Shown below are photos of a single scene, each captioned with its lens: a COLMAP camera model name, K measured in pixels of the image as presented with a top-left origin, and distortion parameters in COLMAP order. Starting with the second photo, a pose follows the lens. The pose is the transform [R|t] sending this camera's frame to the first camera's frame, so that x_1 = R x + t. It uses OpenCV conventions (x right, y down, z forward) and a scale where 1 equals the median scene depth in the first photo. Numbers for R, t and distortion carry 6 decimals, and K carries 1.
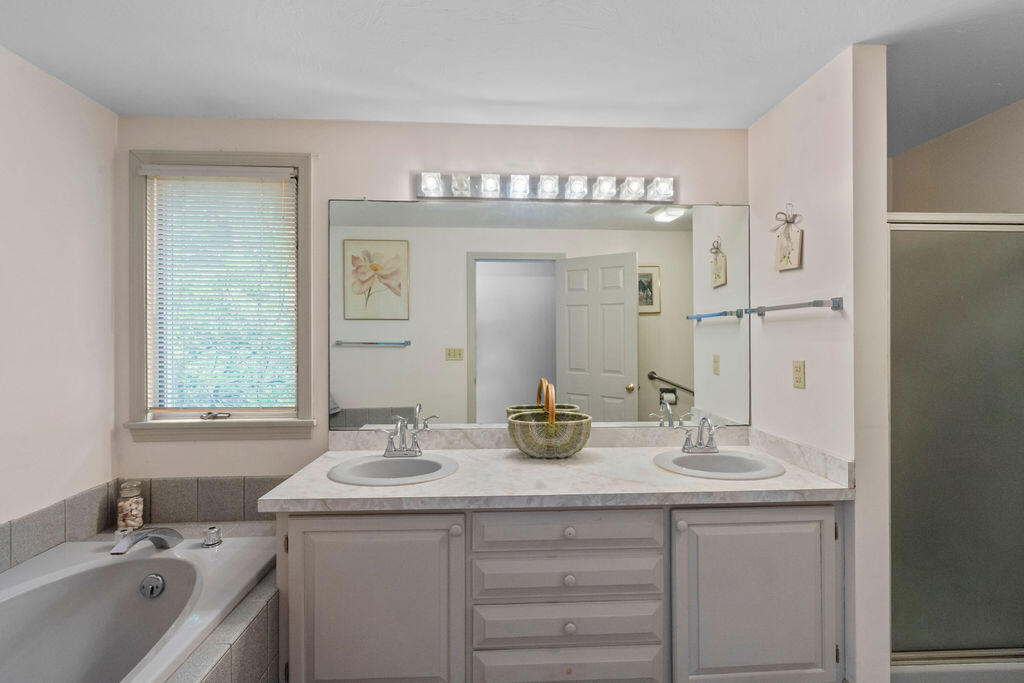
lens RADIAL K [[460.2, 0, 517.2], [0, 460.2, 336.3], [0, 0, 1]] dist [0.000268, -0.000178]
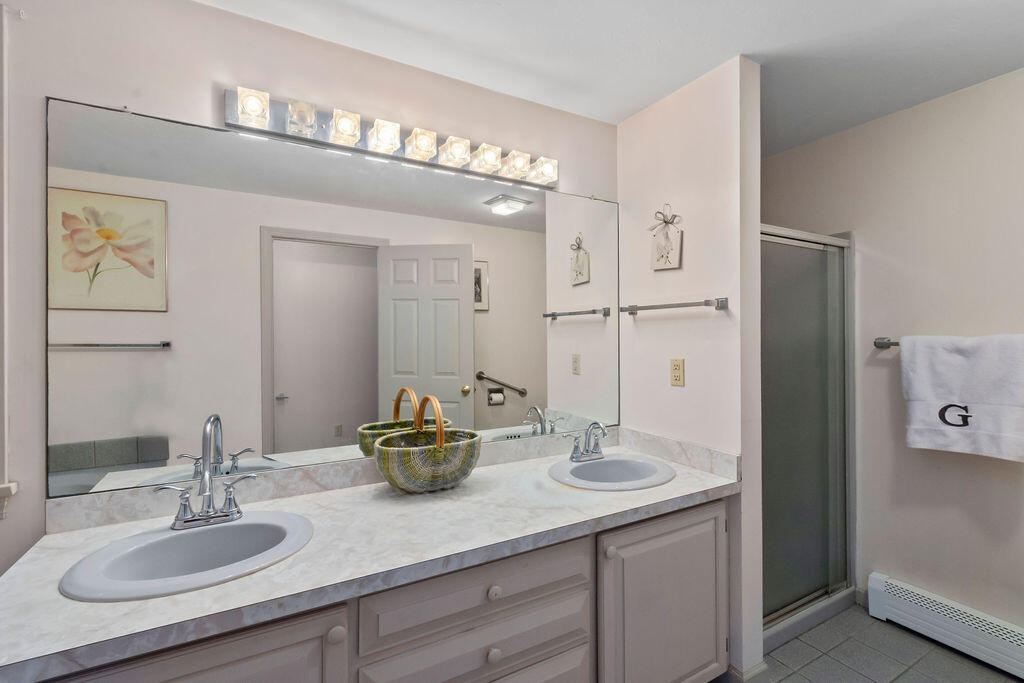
lens RADIAL K [[460.2, 0, 517.2], [0, 460.2, 336.3], [0, 0, 1]] dist [0.000268, -0.000178]
pose [[0.892821, -0.000219, 0.450412, -0.145426], [-0.001252, 0.999995, 0.002967, -0.000105], [-0.450410, -0.003213, 0.892816, 0.226535]]
